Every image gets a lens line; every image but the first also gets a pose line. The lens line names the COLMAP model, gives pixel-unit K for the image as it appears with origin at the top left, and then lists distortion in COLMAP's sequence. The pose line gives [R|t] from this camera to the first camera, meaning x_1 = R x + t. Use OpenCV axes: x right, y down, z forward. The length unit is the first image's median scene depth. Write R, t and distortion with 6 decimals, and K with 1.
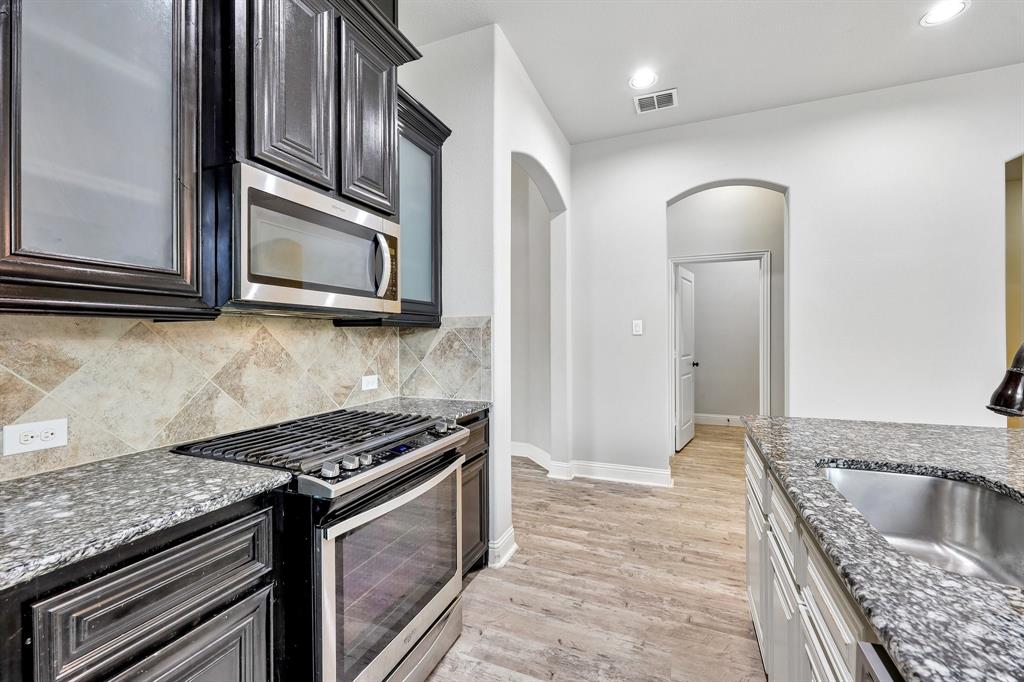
lens RADIAL K [[419.7, 0, 517.0], [0, 419.7, 338.5], [0, 0, 1]] dist [-0.000398, 0.000625]
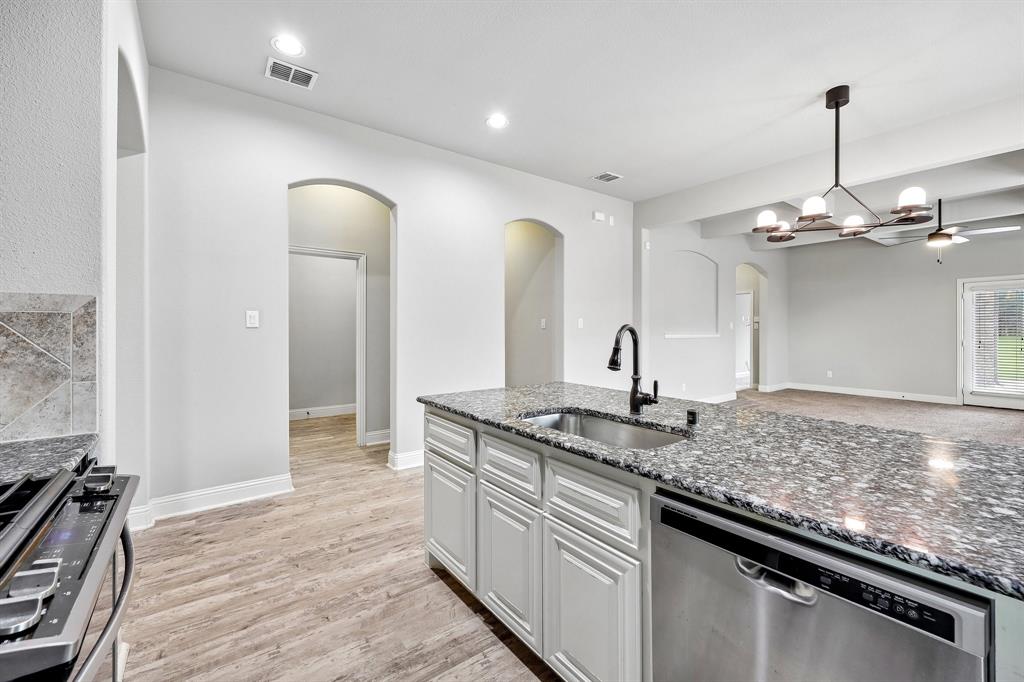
lens RADIAL K [[419.7, 0, 514.0], [0, 419.7, 332.1], [0, 0, 1]] dist [-0.000398, 0.000625]
pose [[0.512762, 0.000284, 0.858531, -0.298620], [0.000630, 1.000000, -0.000707, 0.002102], [-0.858531, 0.000904, 0.512761, 0.157672]]
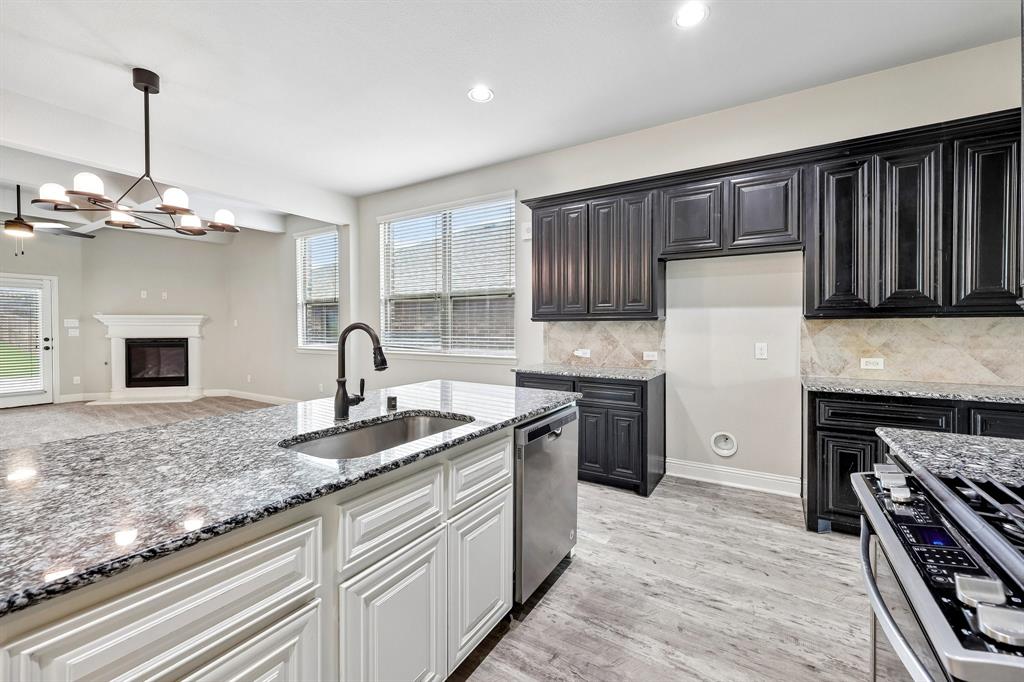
lens RADIAL K [[419.7, 0, 518.9], [0, 419.7, 333.1], [0, 0, 1]] dist [-0.000398, 0.000625]
pose [[-0.987761, 0.005023, 0.155892, 0.103402], [0.007823, 0.999819, 0.017353, -0.004330], [-0.155777, 0.018361, -0.987622, 1.079483]]
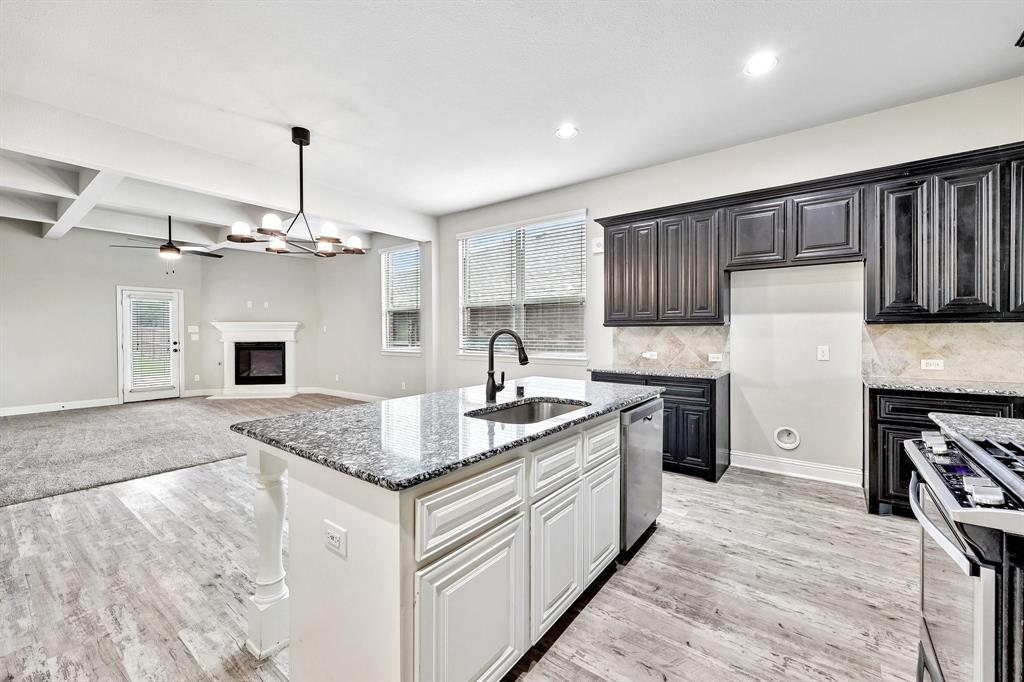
lens RADIAL K [[419.7, 0, 518.1], [0, 419.7, 334.5], [0, 0, 1]] dist [-0.000398, 0.000625]
pose [[-0.967915, 0.007987, 0.251150, 0.224698], [0.010879, 0.999890, 0.010127, -0.010375], [-0.251042, 0.012534, -0.967895, 1.349791]]
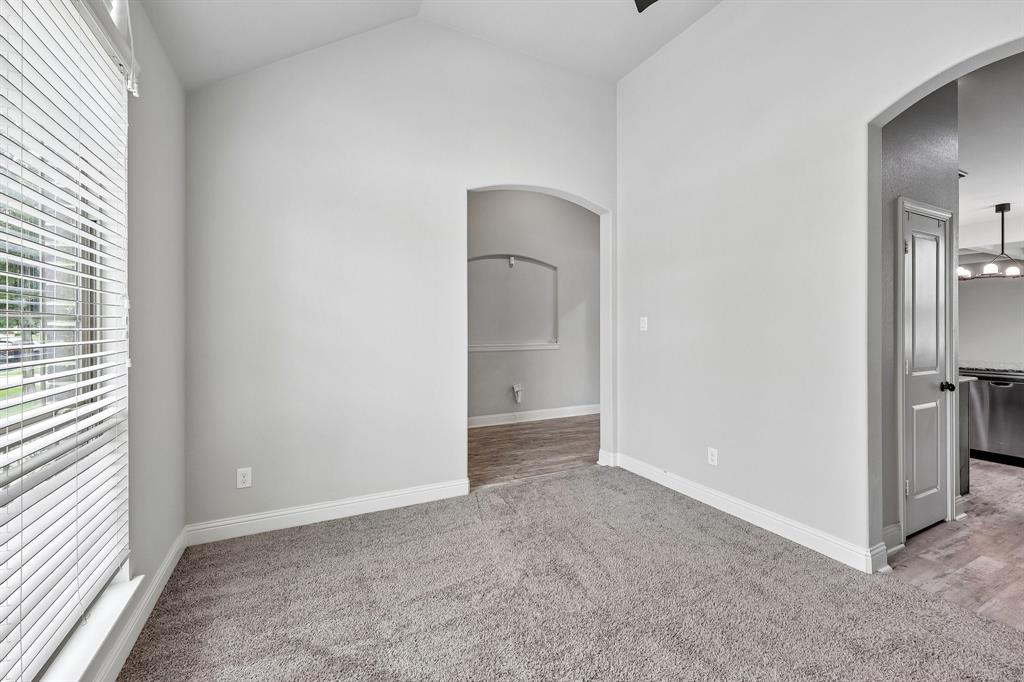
lens RADIAL K [[419.7, 0, 512.2], [0, 419.7, 330.8], [0, 0, 1]] dist [-0.000398, 0.000625]
pose [[0.652473, -0.000427, 0.757811, -2.632747], [0.003102, 0.999993, -0.002108, -0.003342], [-0.757805, 0.003726, 0.652470, 0.578757]]
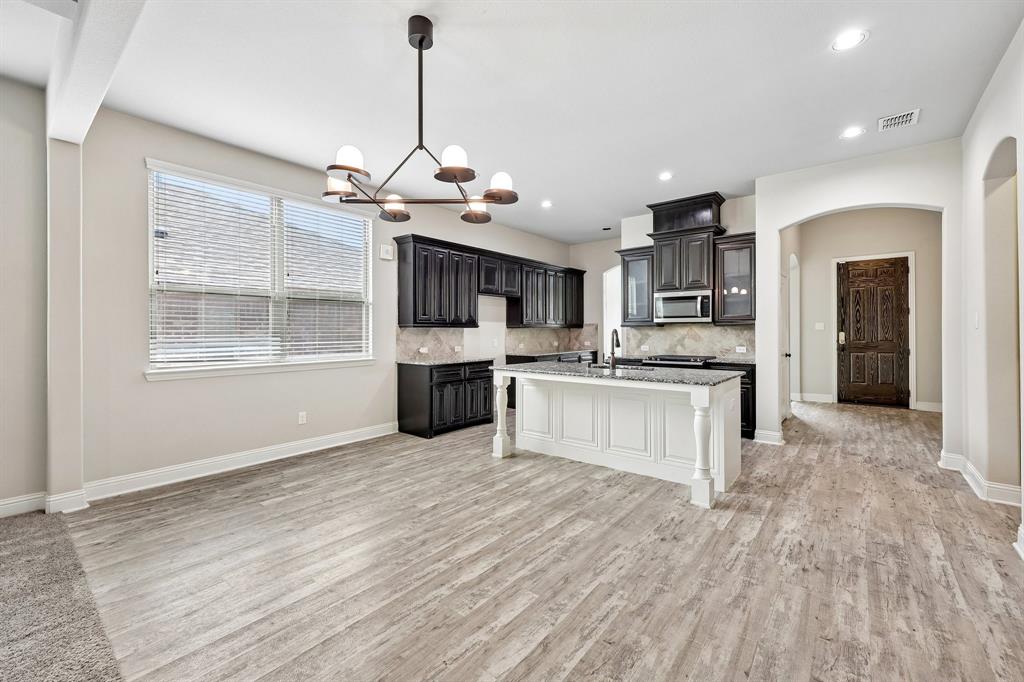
lens RADIAL K [[419.7, 0, 513.1], [0, 419.7, 332.7], [0, 0, 1]] dist [-0.000398, 0.000625]
pose [[-0.288497, 0.010870, -0.957419, 2.443655], [0.000572, 0.999937, 0.011181, -0.018777], [0.957481, 0.002678, -0.288485, 0.487406]]
